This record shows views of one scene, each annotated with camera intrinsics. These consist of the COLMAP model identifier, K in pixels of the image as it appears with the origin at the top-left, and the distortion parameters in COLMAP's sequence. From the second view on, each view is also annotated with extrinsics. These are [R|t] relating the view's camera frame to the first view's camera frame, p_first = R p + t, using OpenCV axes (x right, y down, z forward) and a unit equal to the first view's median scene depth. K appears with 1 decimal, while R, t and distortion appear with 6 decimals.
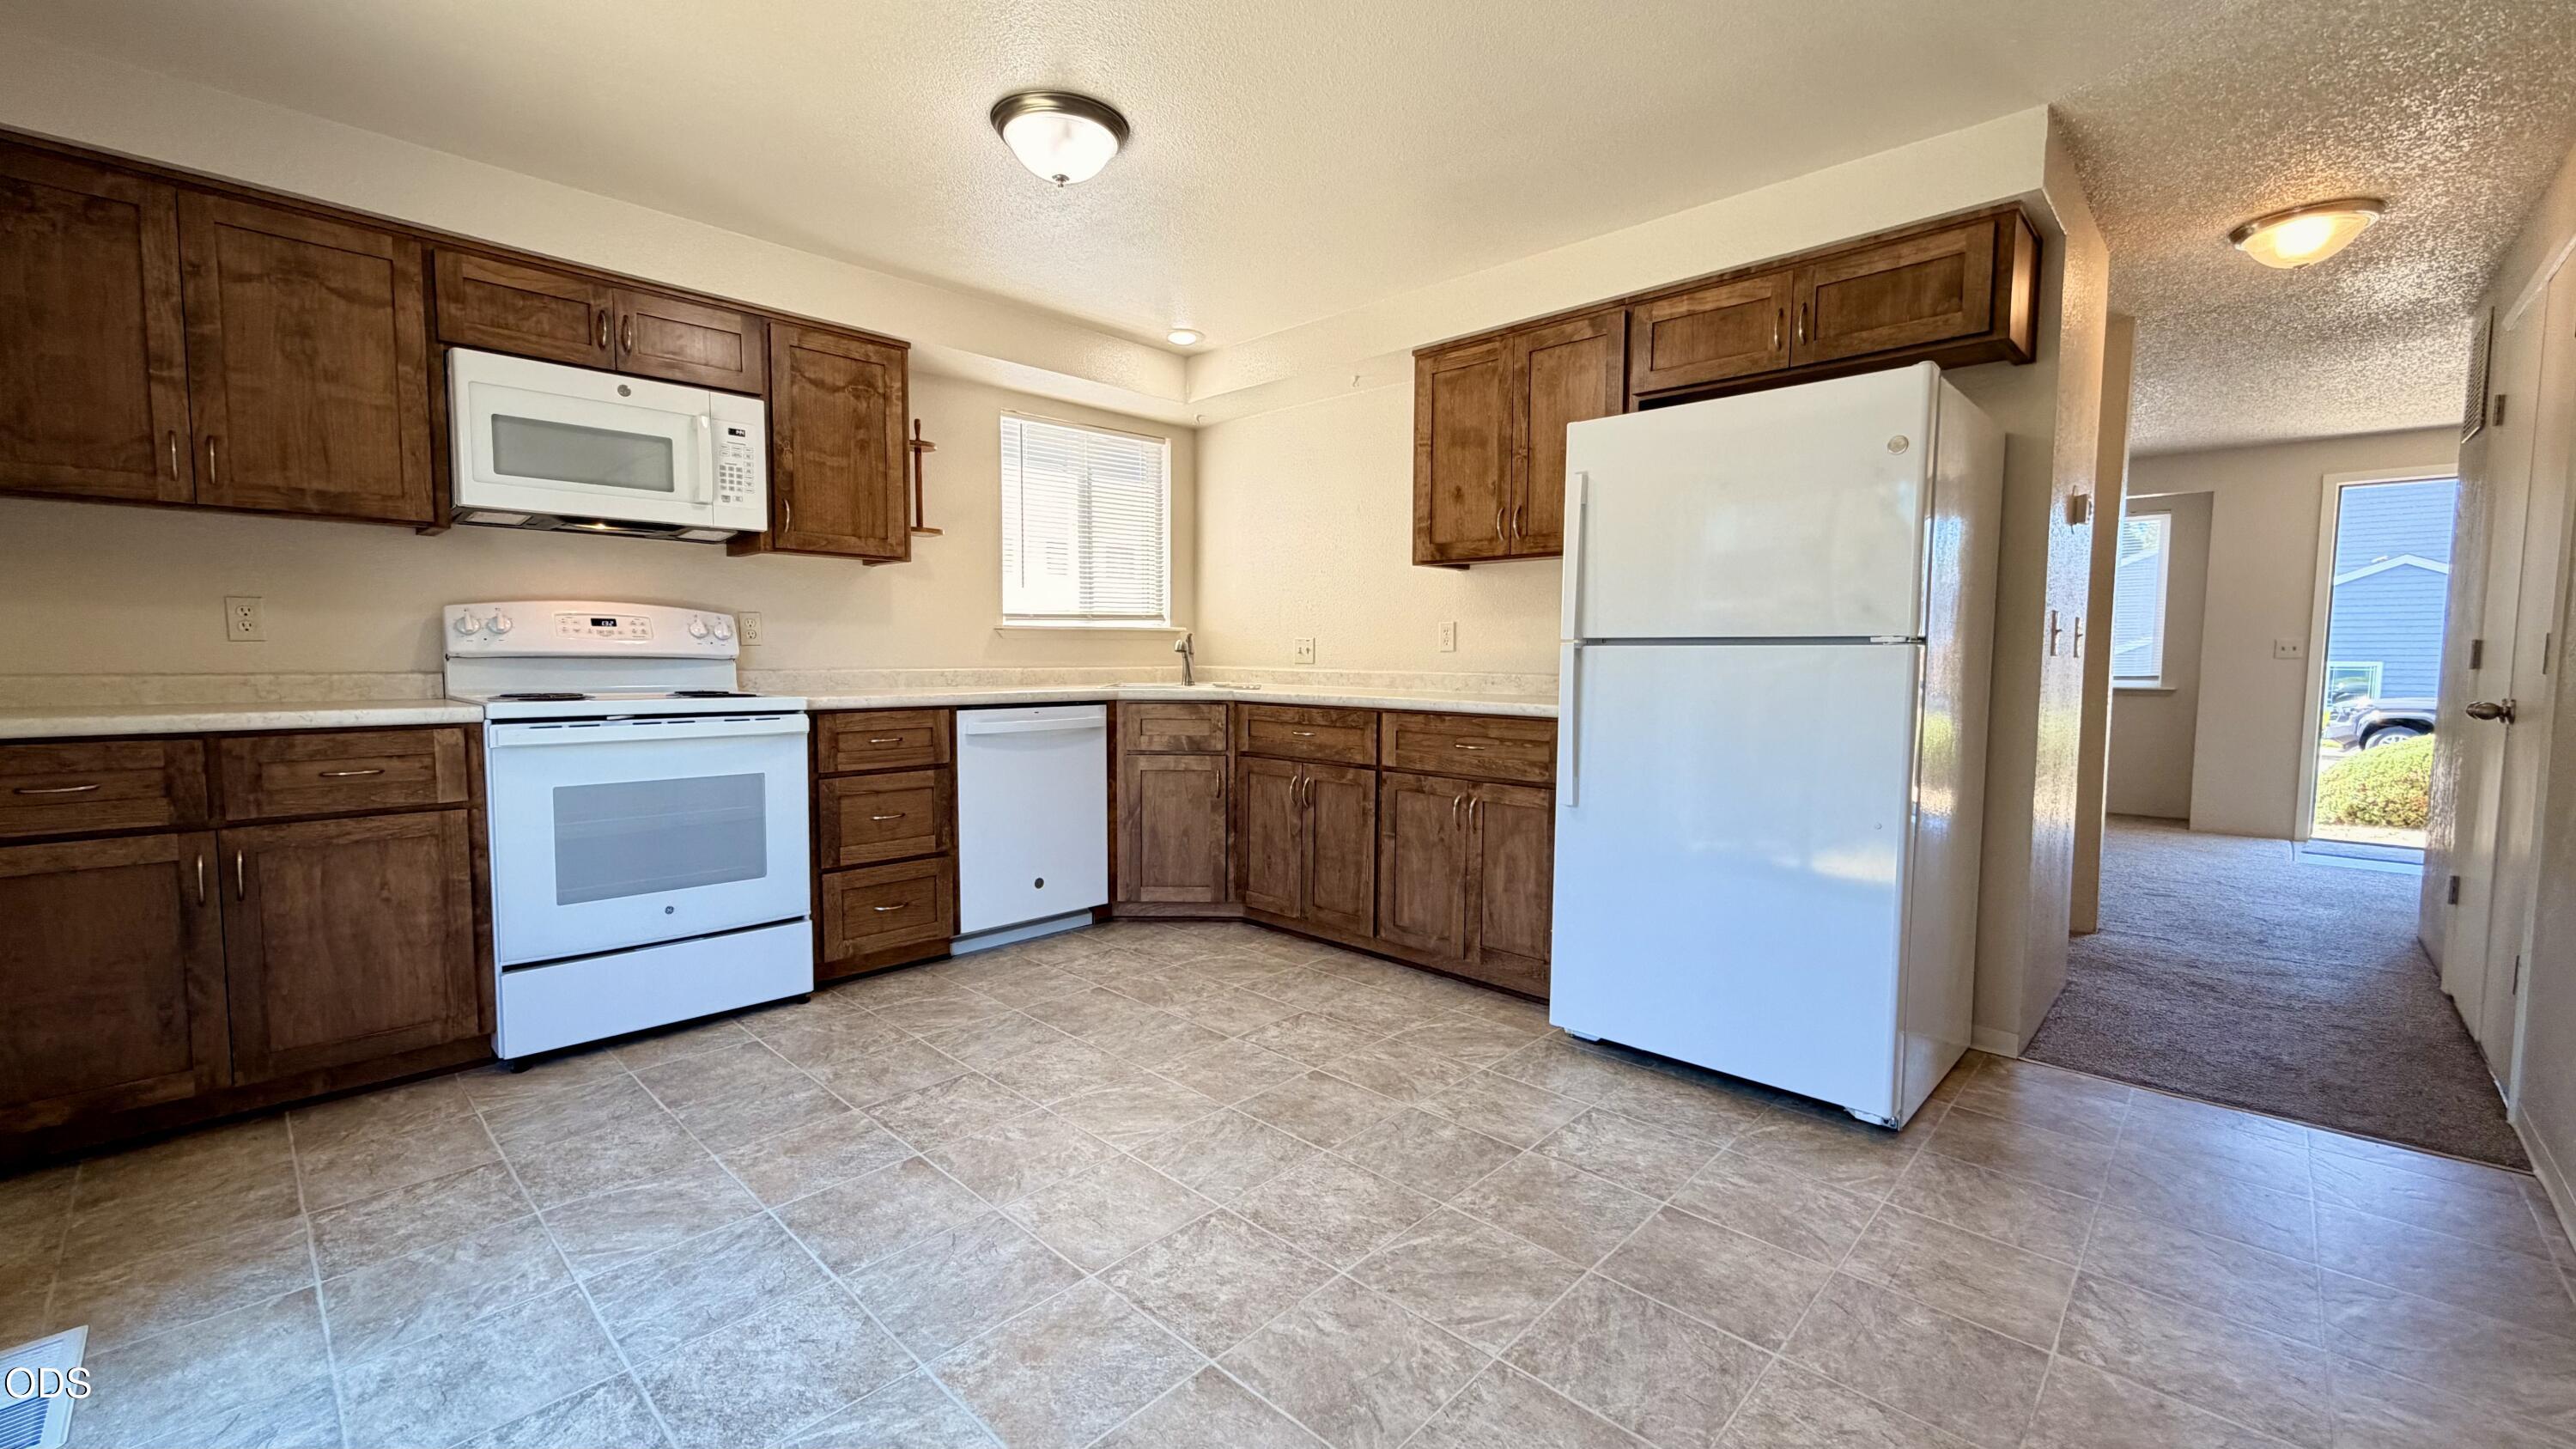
lens RADIAL K [[1044.2, 0, 1300.4], [0, 1044.2, 724.6], [0, 0, 1]] dist [0.003391, 0.001123]
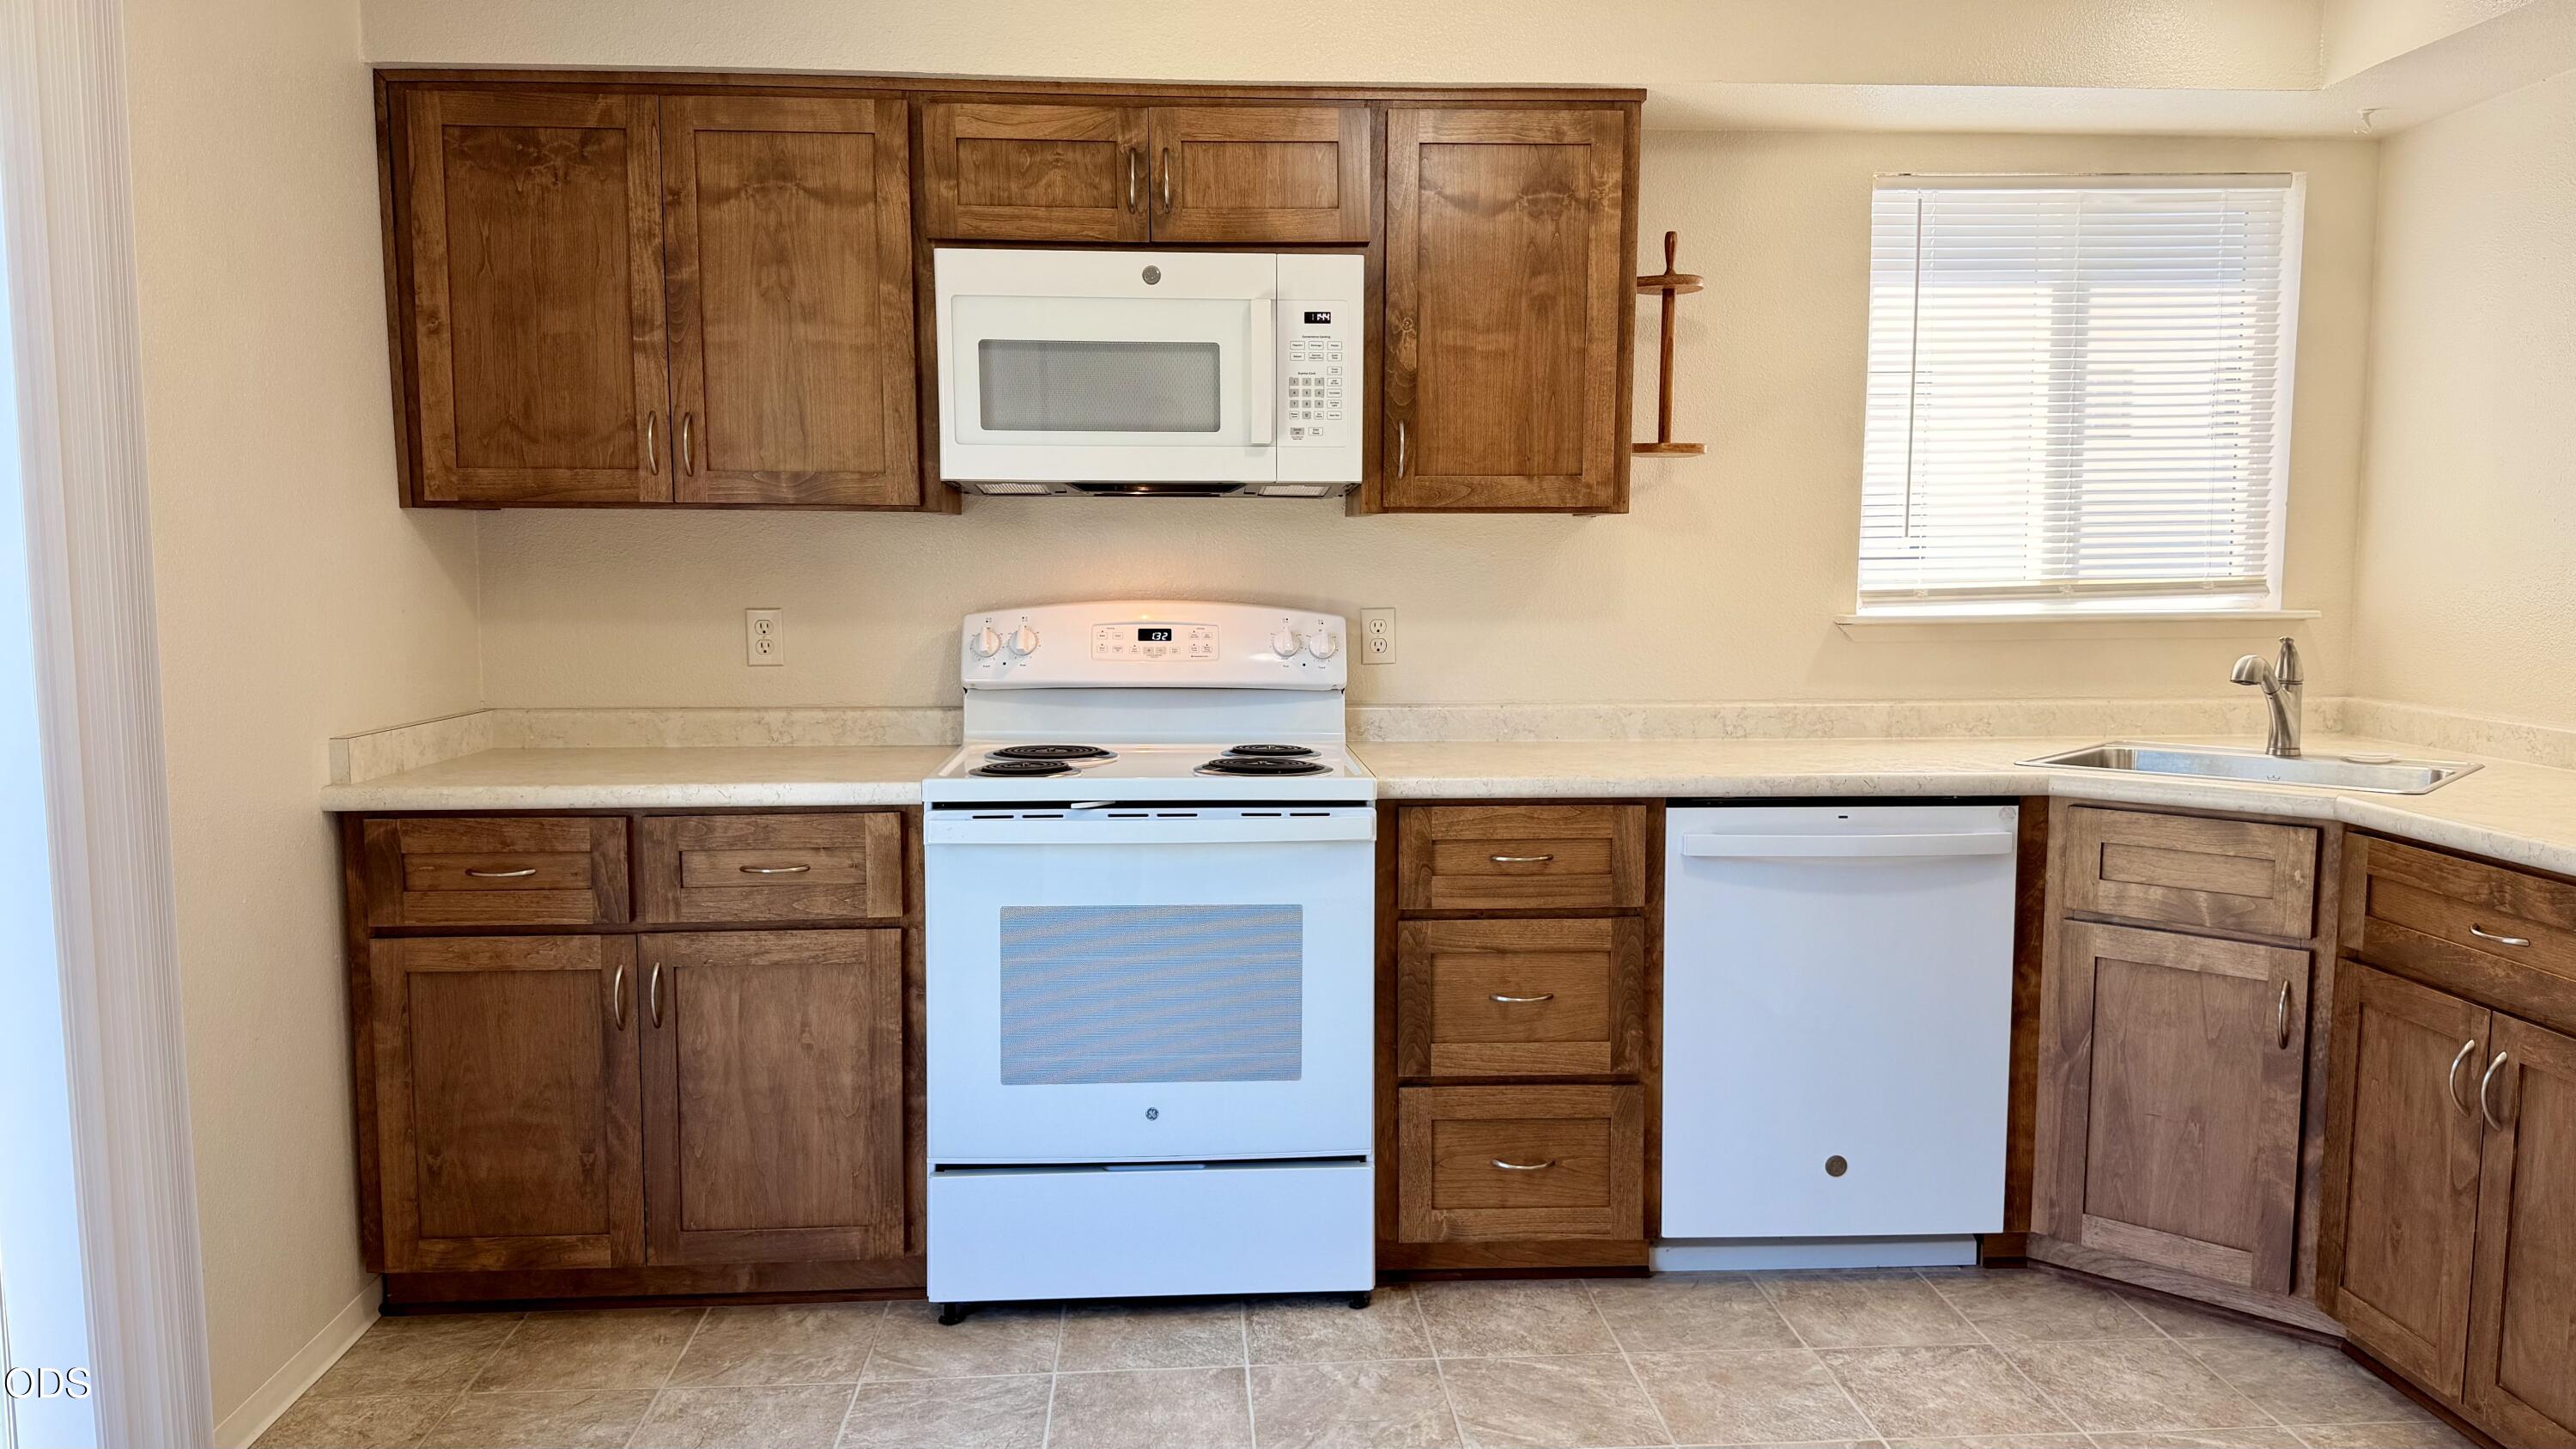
lens RADIAL K [[1836.8, 0, 1282.9], [0, 1836.8, 737.2], [0, 0, 1]] dist [0.074066, -0.092375]
pose [[0.727989, 0.063756, -0.682618, 0.168320], [-0.044151, 0.997960, 0.046123, -0.091361], [0.684166, -0.003439, 0.729319, 0.234448]]
